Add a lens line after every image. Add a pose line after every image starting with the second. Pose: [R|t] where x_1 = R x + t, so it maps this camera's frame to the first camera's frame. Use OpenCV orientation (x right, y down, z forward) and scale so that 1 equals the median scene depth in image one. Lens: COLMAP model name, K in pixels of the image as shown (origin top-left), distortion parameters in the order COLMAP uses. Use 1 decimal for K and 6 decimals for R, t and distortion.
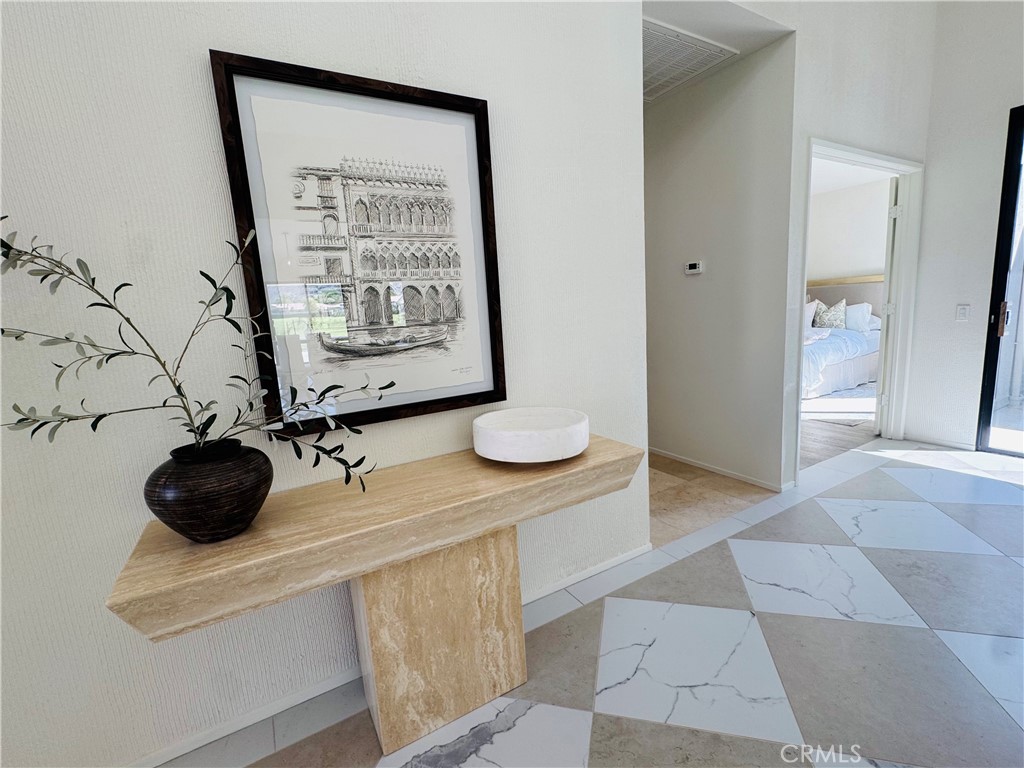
lens RADIAL K [[451.5, 0, 510.6], [0, 451.5, 384.4], [0, 0, 1]] dist [-0.008401, 0.000795]
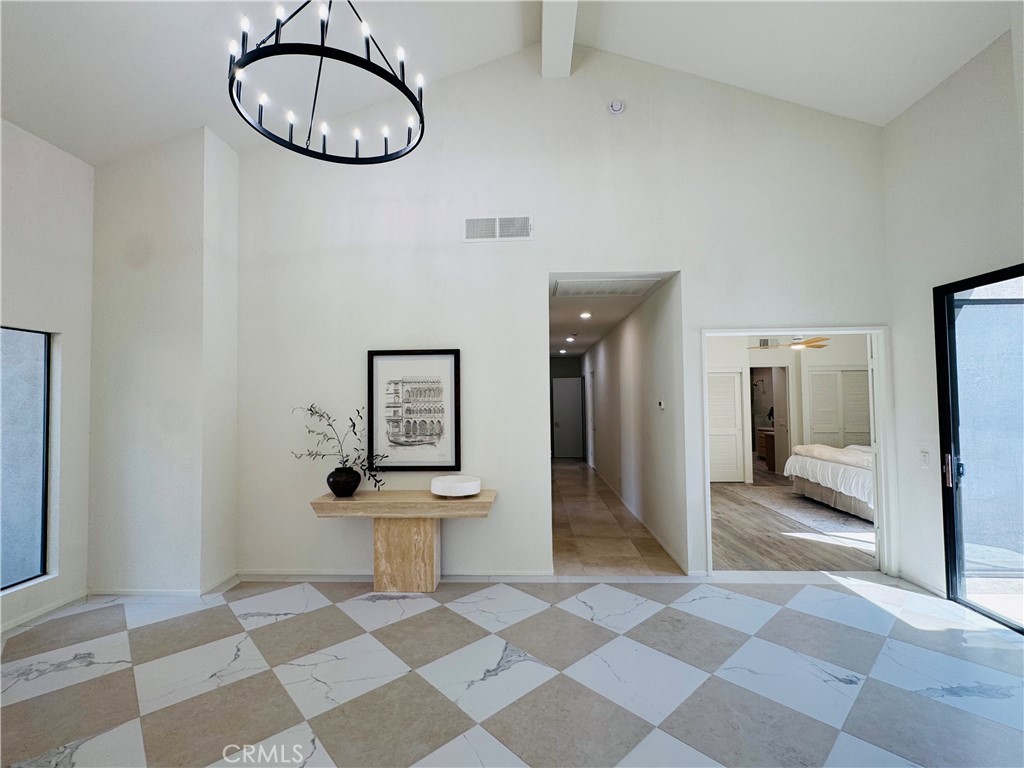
lens RADIAL K [[451.5, 0, 512.7], [0, 451.5, 384.2], [0, 0, 1]] dist [-0.008401, 0.000795]
pose [[0.847447, 0.039512, -0.529408, 1.640208], [-0.129712, 0.982413, -0.134313, -0.145164], [0.514790, 0.182494, 0.837668, -0.983594]]
